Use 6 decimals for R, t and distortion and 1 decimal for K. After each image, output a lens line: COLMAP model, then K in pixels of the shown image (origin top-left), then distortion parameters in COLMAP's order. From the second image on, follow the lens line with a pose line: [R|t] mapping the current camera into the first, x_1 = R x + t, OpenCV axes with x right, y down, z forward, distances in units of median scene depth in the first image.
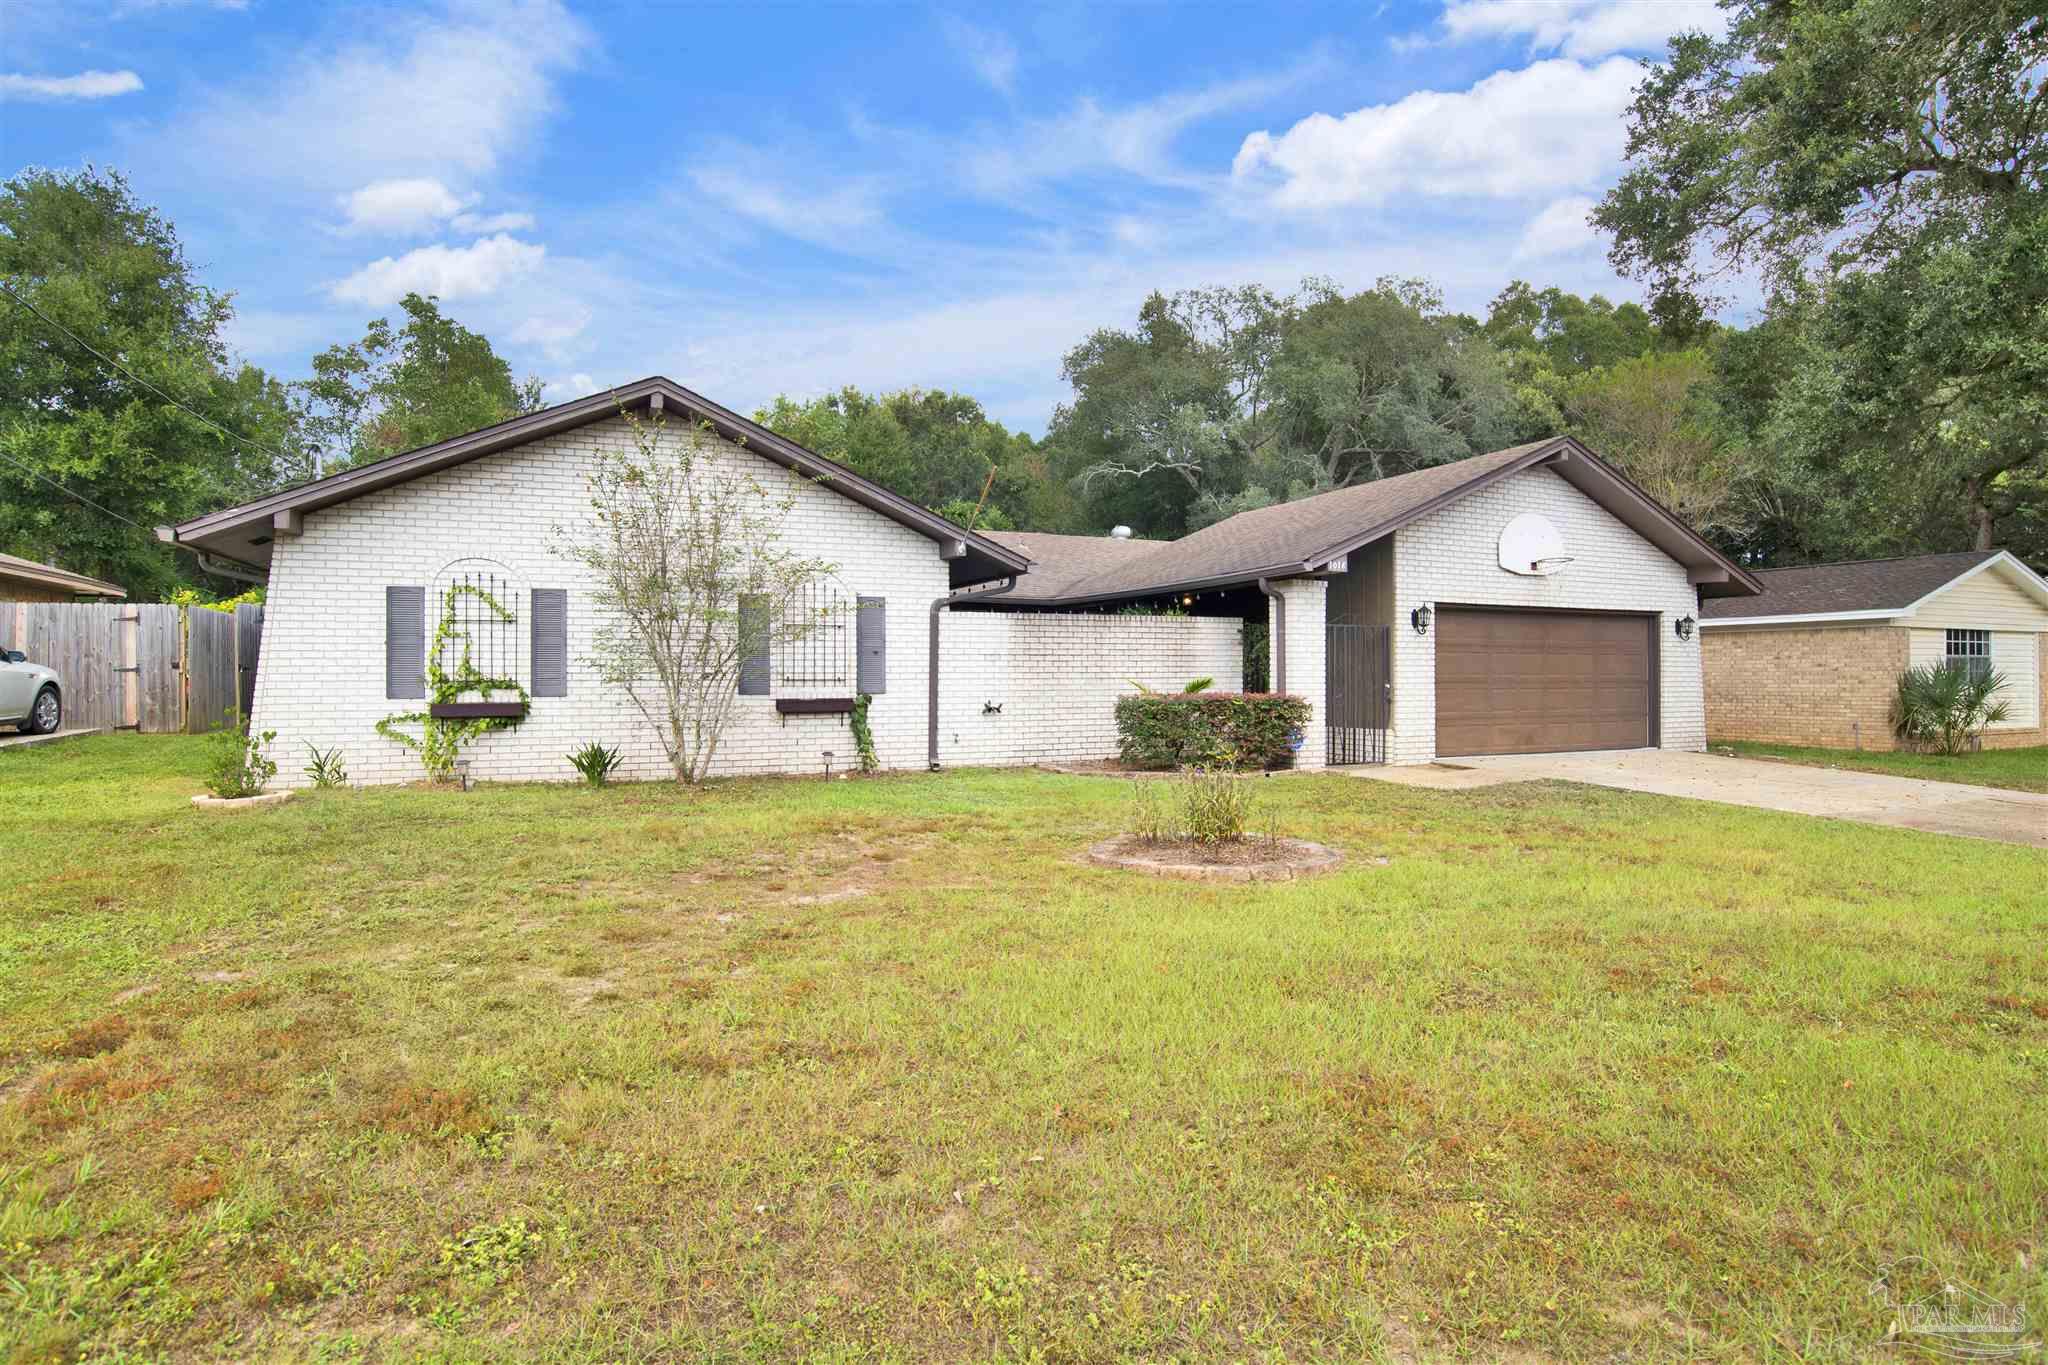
lens RADIAL K [[1137.2, 0, 1032.8], [0, 1137.2, 656.0], [0, 0, 1]] dist [-0.031598, -0.001183]
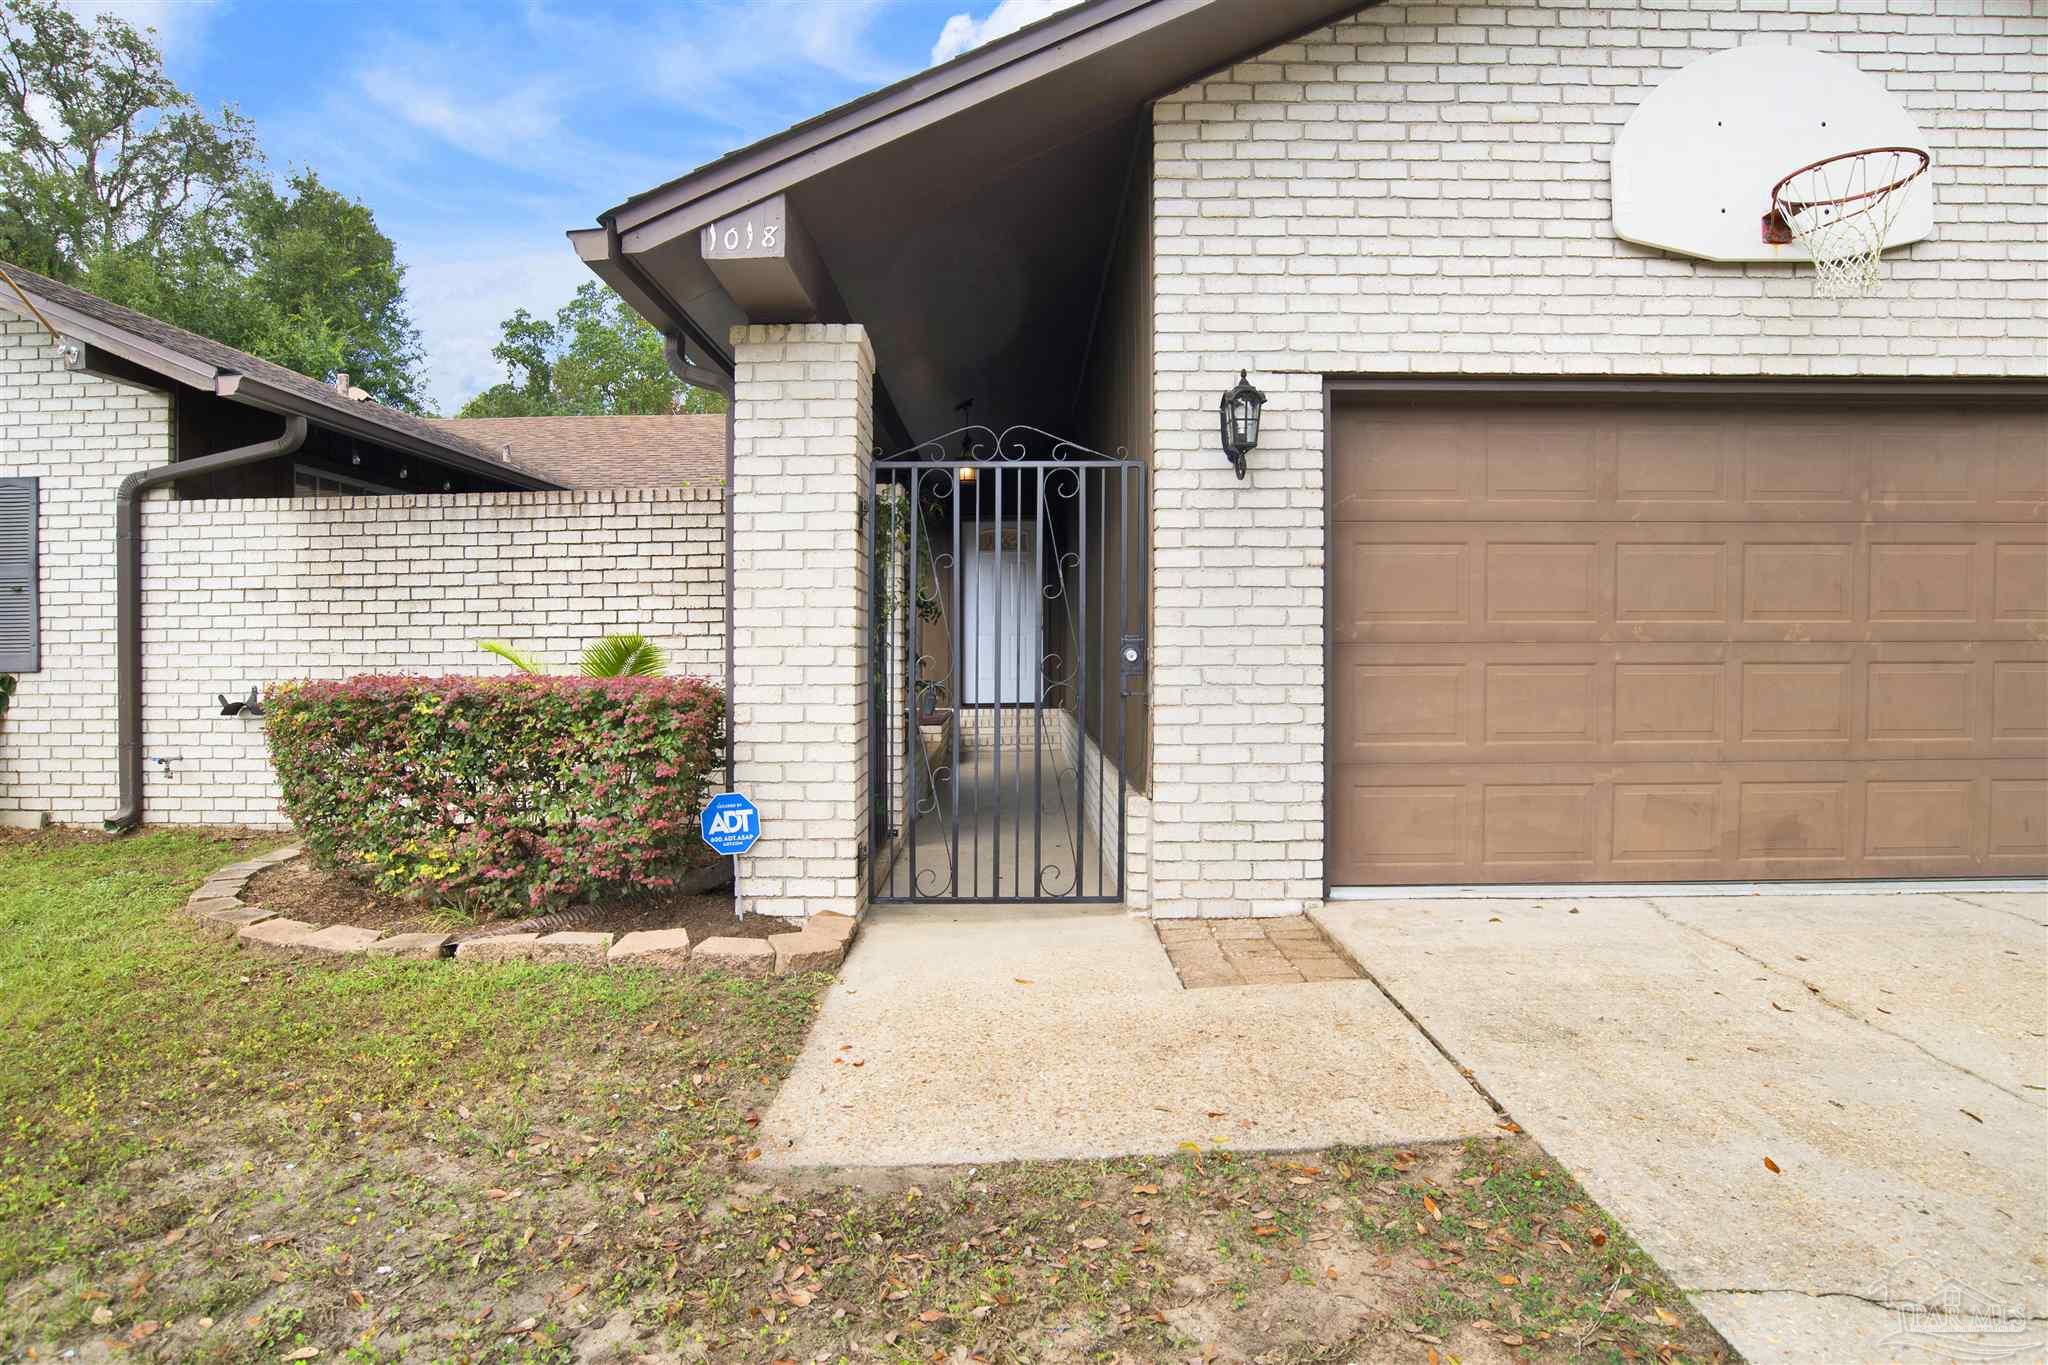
lens RADIAL K [[1077.4, 0, 971.1], [0, 1077.4, 646.1], [0, 0, 1]] dist [-0.045946, 0.007700]
pose [[0.895412, -0.001361, -0.445235, 0.426817], [0.016527, 0.999408, 0.030182, 0.014256], [0.444931, -0.034384, 0.894905, 0.760416]]
